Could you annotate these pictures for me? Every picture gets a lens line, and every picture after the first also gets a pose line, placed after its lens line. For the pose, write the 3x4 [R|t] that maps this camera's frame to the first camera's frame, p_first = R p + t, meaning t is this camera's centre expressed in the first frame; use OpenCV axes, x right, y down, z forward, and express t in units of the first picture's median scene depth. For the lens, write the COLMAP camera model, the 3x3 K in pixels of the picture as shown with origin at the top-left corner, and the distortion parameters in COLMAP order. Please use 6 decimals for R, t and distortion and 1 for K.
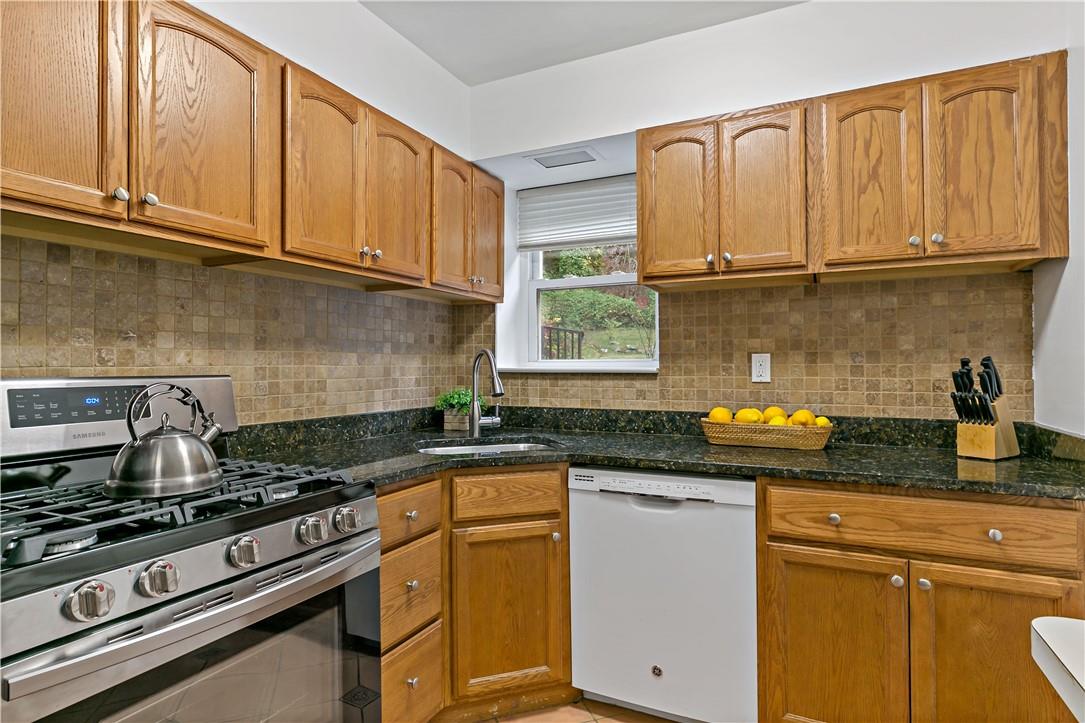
lens RADIAL K [[612.7, 0, 542.6], [0, 612.7, 359.4], [0, 0, 1]] dist [-0.002029, 0.004321]
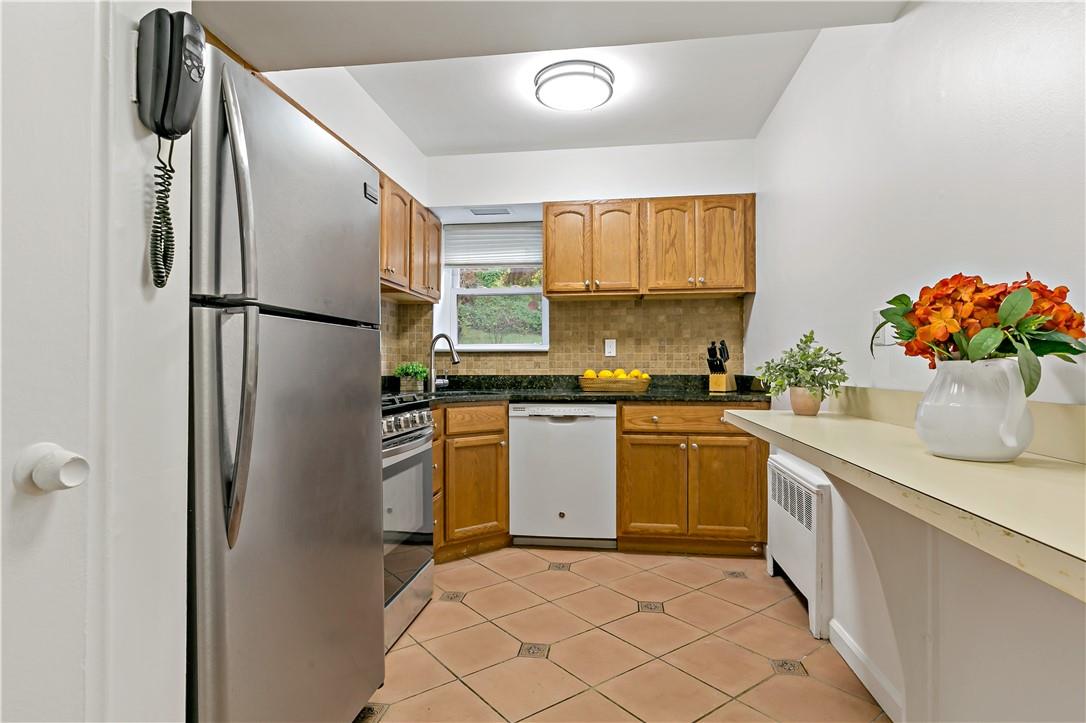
lens RADIAL K [[587.2, 0, 541.4], [0, 587.2, 362.9], [0, 0, 1]] dist [0.003717, -0.000094]
pose [[0.954274, 0.004934, 0.298891, -0.356675], [-0.006500, 0.999970, 0.004245, 0.057414], [-0.298861, -0.005994, 0.954278, -0.566011]]
